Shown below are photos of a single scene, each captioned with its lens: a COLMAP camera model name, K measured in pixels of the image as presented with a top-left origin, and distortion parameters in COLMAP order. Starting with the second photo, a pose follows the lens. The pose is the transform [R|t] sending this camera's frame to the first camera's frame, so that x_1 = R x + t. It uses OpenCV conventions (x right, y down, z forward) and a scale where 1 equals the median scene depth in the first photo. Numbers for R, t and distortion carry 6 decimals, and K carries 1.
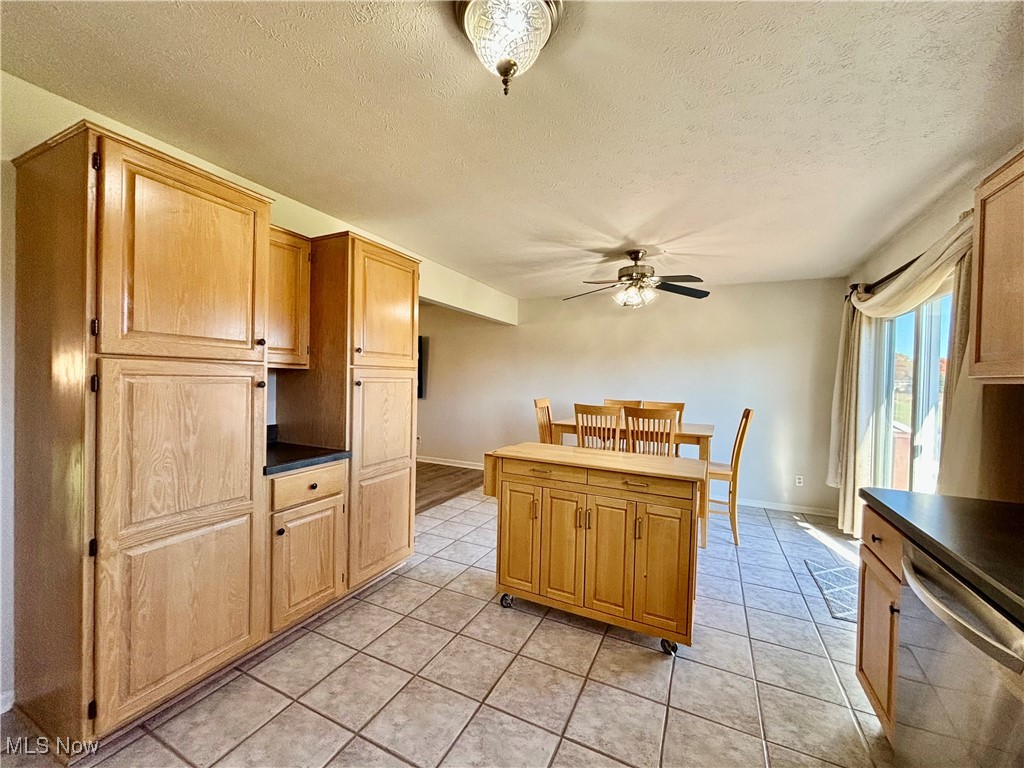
lens RADIAL K [[410.9, 0, 510.4], [0, 410.9, 385.5], [0, 0, 1]] dist [0.000632, -0.000053]
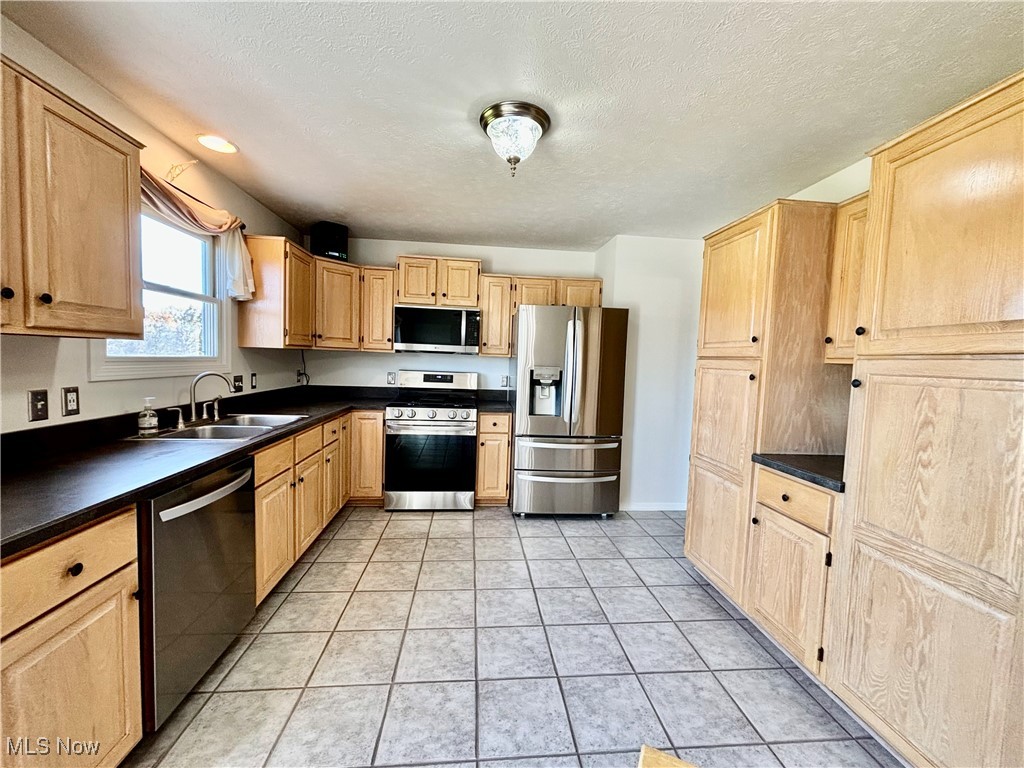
lens RADIAL K [[410.9, 0, 510.4], [0, 410.9, 385.5], [0, 0, 1]] dist [0.000632, -0.000053]
pose [[-0.851933, -0.019598, -0.523283, 0.602405], [-0.063183, 0.995846, 0.065570, -0.013956], [0.519824, 0.088924, -0.849632, 1.797714]]
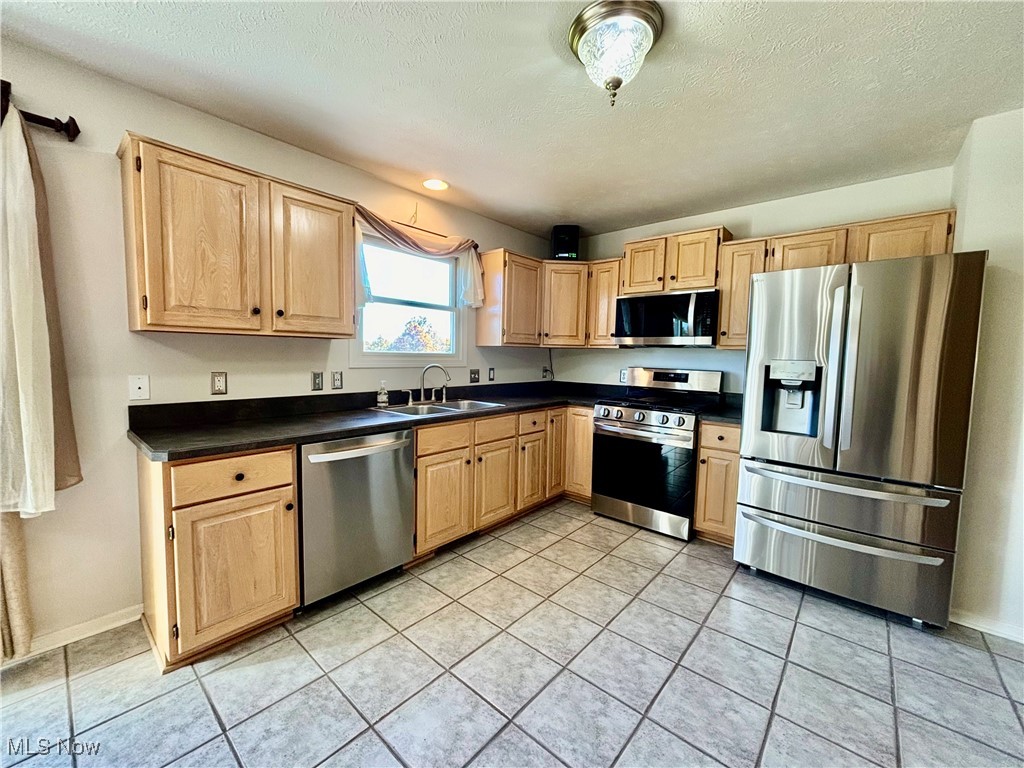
lens RADIAL K [[410.9, 0, 510.4], [0, 410.9, 385.5], [0, 0, 1]] dist [0.000632, -0.000053]
pose [[-0.964117, -0.063247, 0.257833, -0.063306], [-0.038736, 0.994327, 0.099062, -0.002240], [-0.262636, 0.085520, -0.961098, 1.724755]]
